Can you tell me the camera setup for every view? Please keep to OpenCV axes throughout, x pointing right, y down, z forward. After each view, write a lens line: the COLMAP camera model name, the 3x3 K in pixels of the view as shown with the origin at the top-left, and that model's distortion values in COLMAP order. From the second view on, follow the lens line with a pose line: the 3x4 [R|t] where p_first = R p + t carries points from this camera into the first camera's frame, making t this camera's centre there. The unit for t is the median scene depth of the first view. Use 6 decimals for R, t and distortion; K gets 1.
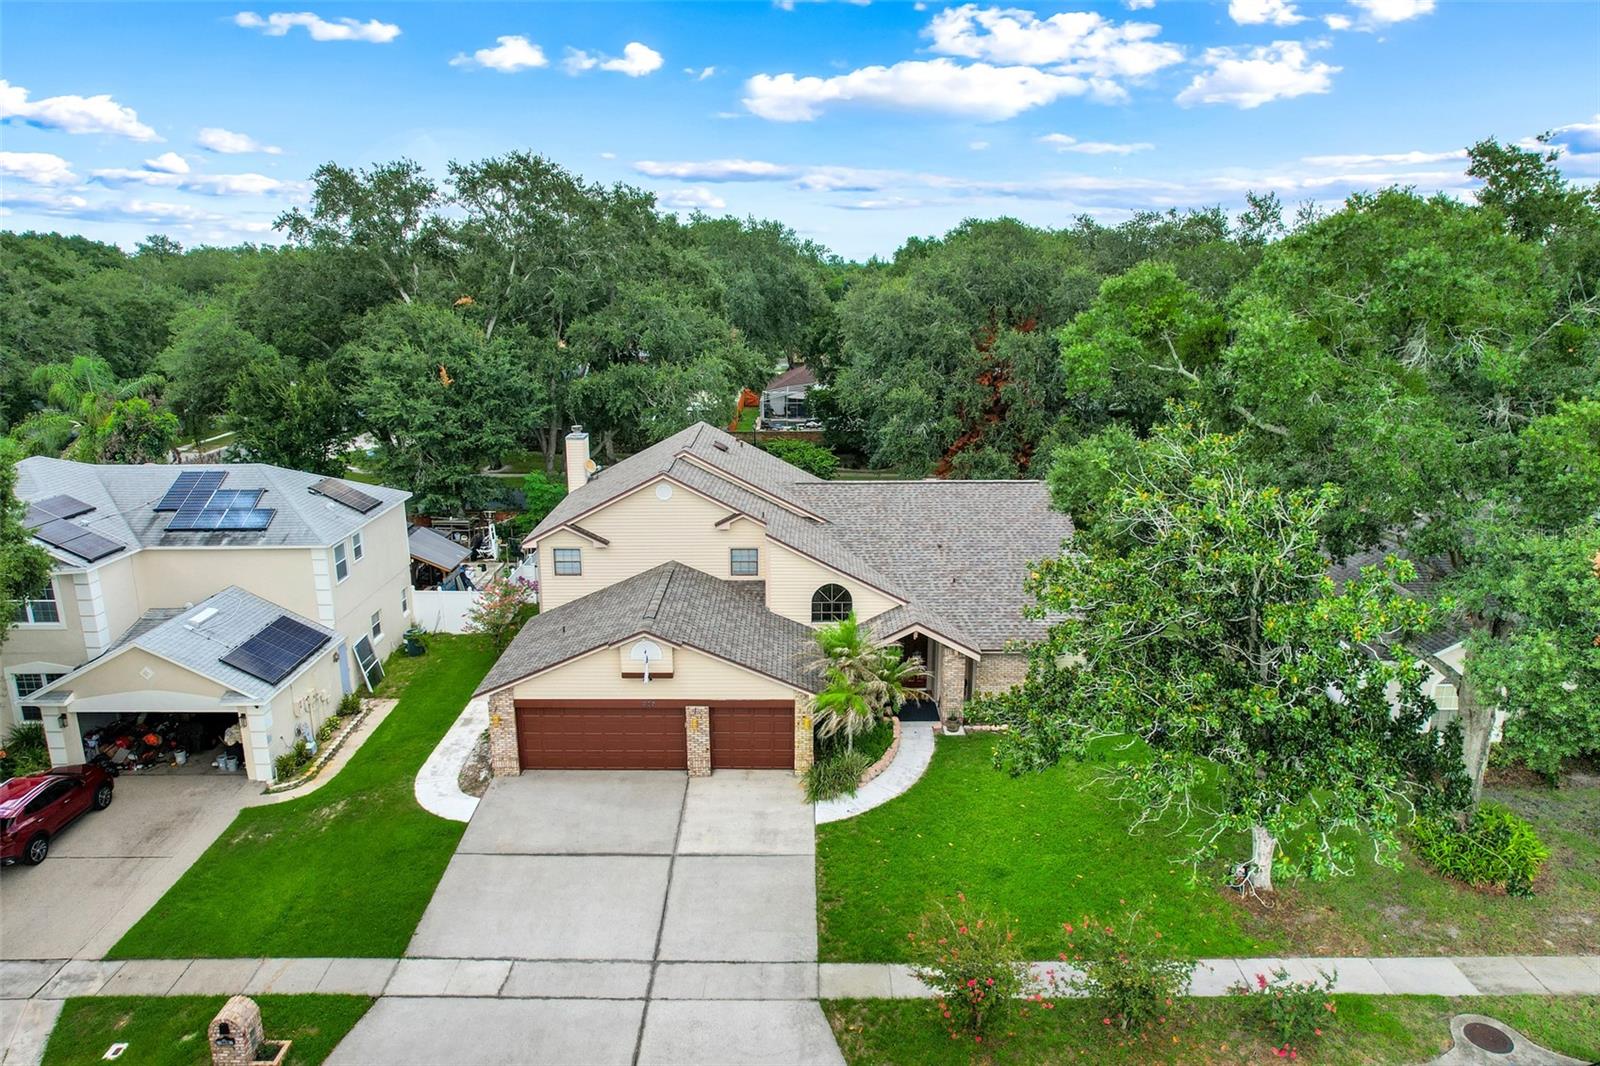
lens RADIAL K [[1049.2, 0, 800.0], [0, 1049.2, 533.0], [0, 0, 1]] dist [-0.085768, 0.084281]
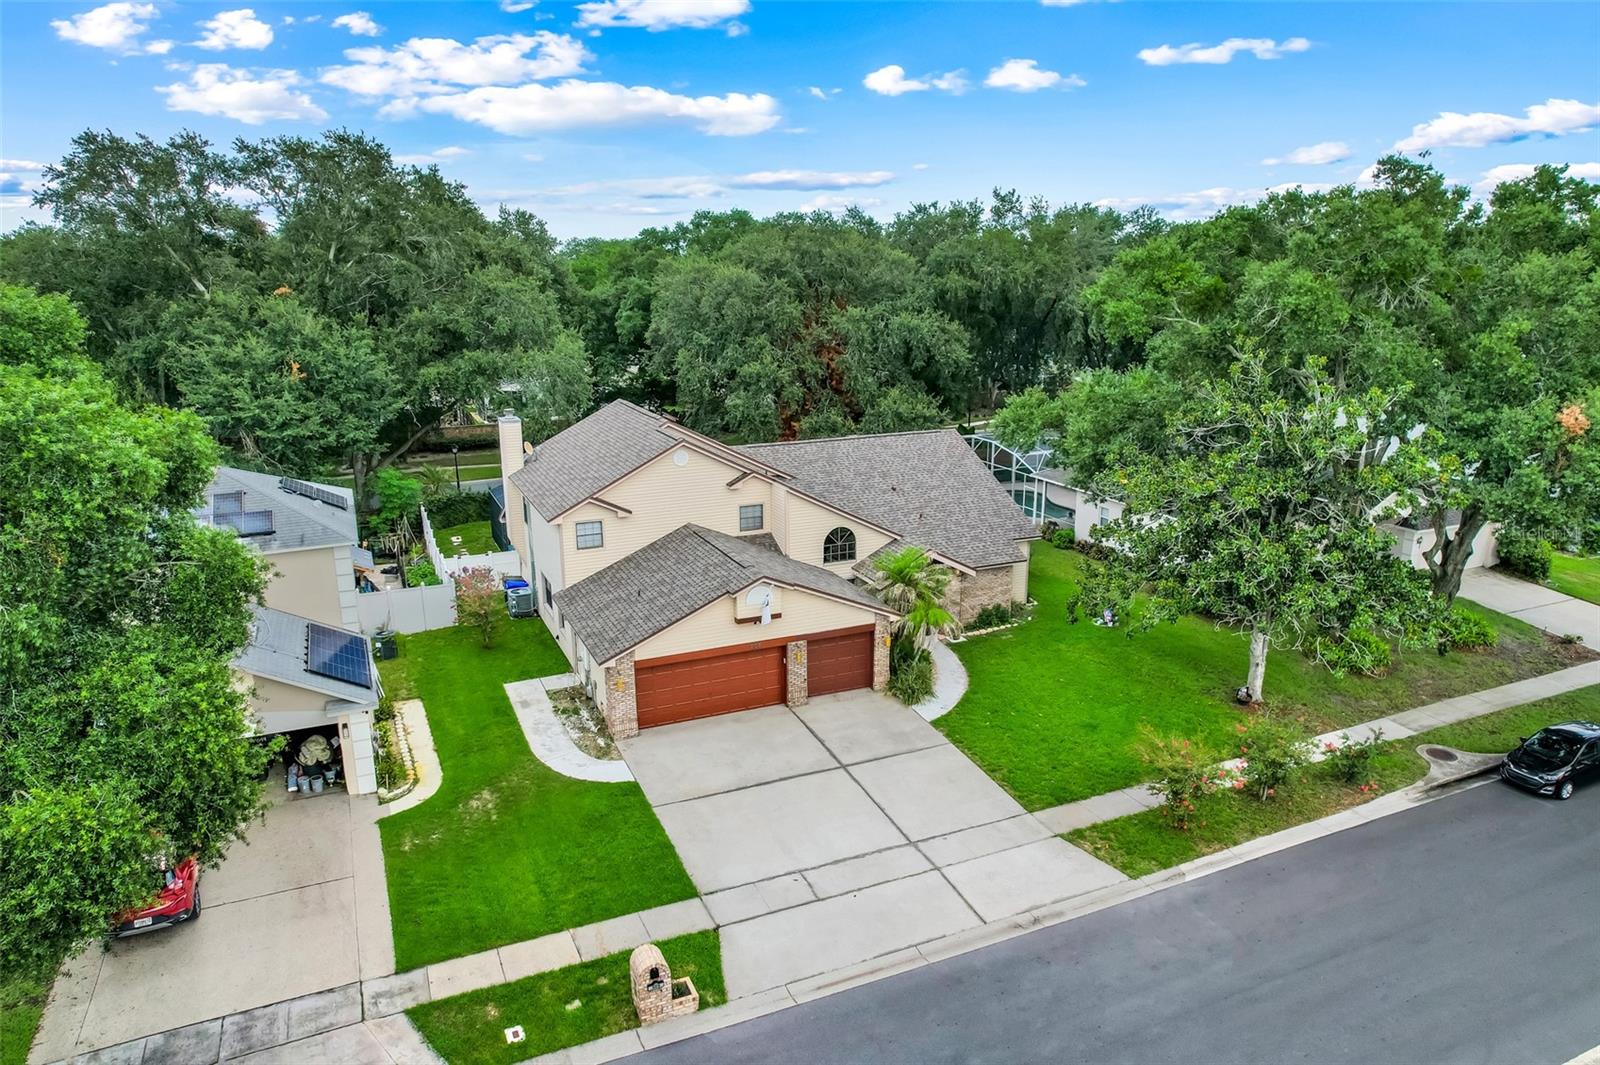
lens RADIAL K [[1014.3, 0, 800.0], [0, 1014.3, 532.5], [0, 0, 1]] dist [-0.077444, 0.074207]
pose [[0.918102, -0.105780, 0.381968, -0.457880], [0.102304, 0.994317, 0.029461, 0.019079], [-0.382914, 0.012028, 0.923706, 0.011226]]
